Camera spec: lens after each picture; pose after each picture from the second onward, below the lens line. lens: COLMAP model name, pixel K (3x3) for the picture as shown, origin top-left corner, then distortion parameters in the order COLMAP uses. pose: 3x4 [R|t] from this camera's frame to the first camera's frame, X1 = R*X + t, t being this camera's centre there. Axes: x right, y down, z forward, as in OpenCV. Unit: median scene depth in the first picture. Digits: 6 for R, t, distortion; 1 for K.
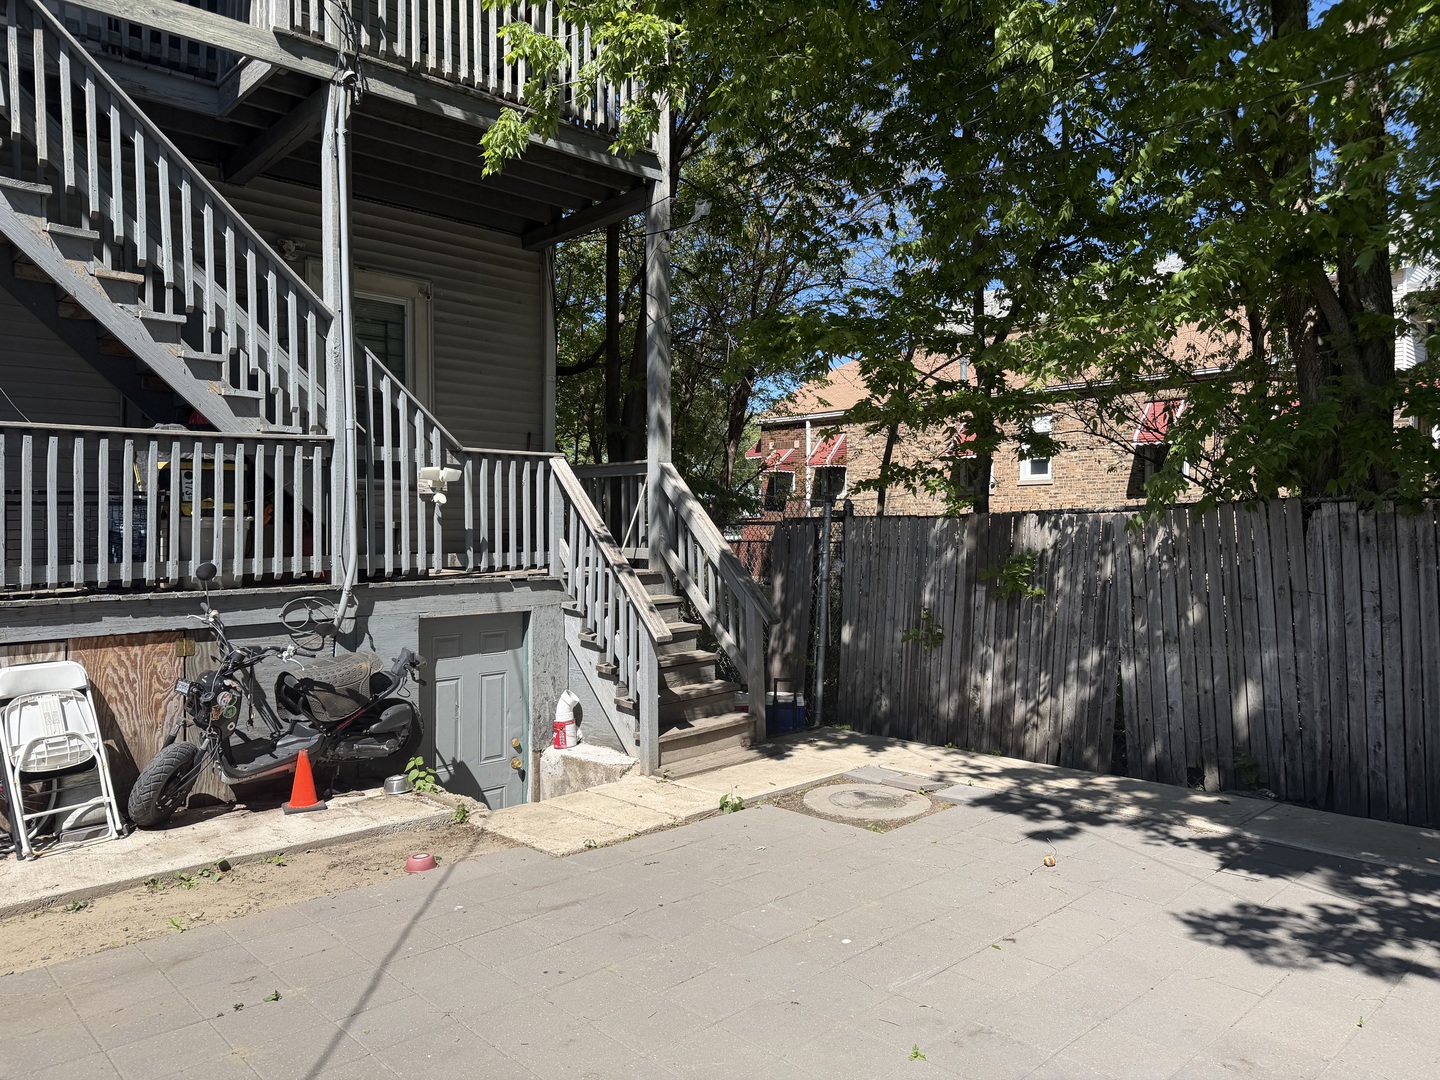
lens RADIAL K [[1076.4, 0, 720.0], [0, 1076.4, 540.0], [0, 0, 1]] dist [0.127225, -0.180571]
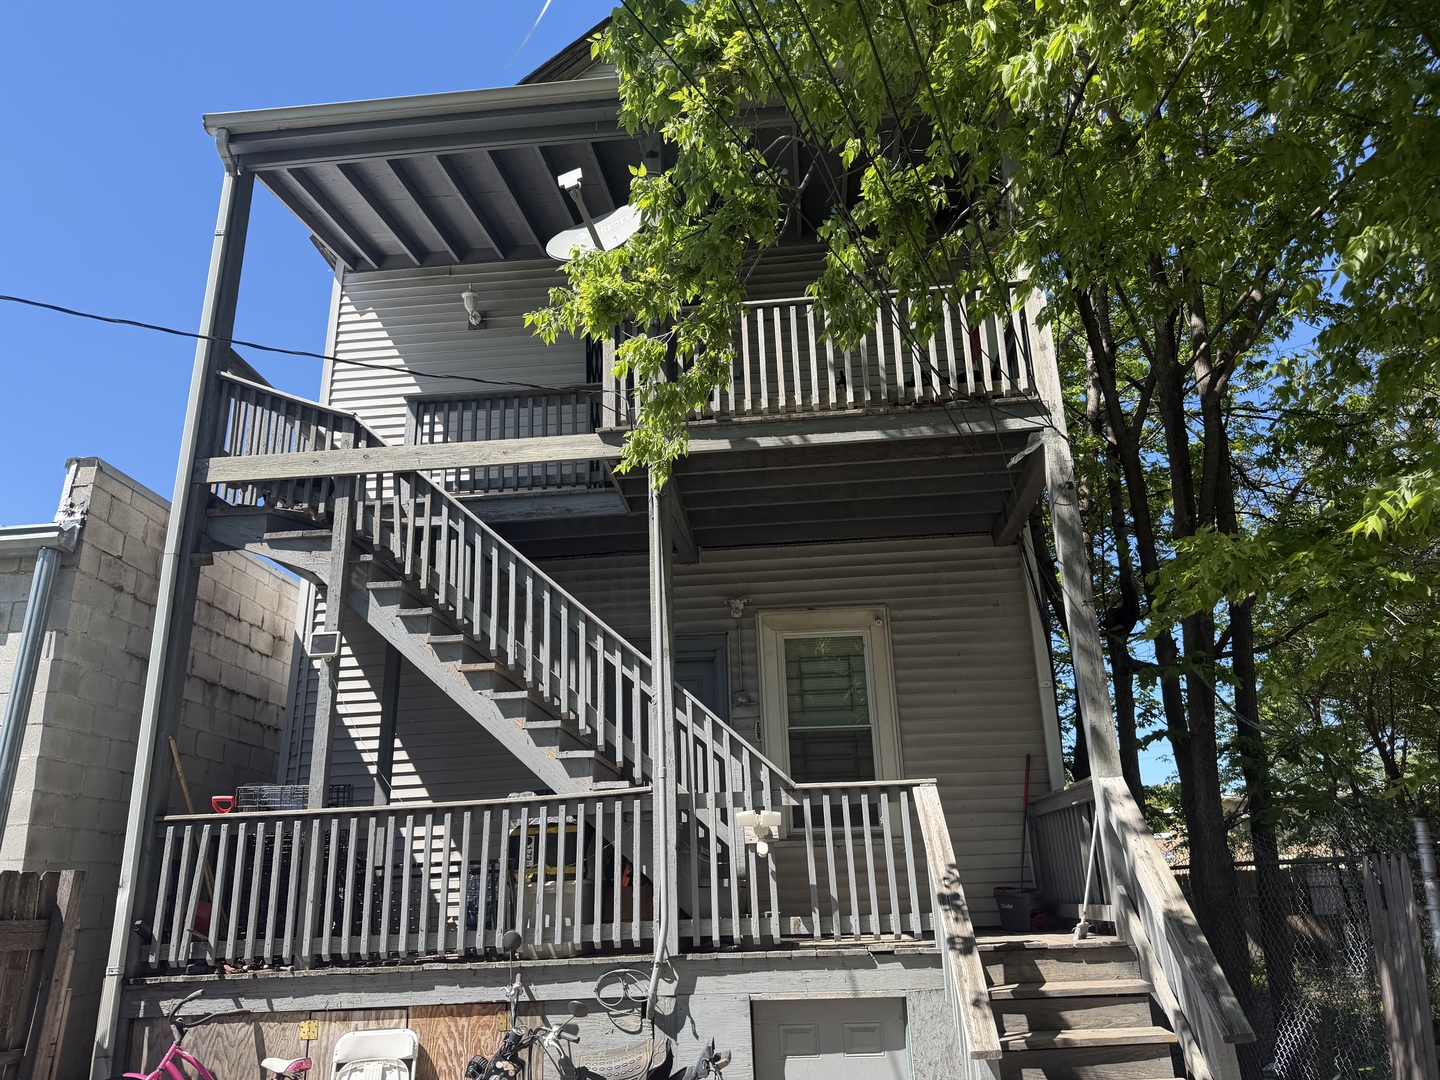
lens RADIAL K [[997.3, 0, 720.0], [0, 997.3, 540.0], [0, 0, 1]] dist [0.084905, -0.135654]
pose [[0.646892, -0.265175, -0.714991, 0.382365], [0.022534, 0.943831, -0.329659, -0.007704], [0.762248, 0.197142, 0.616533, 0.457583]]
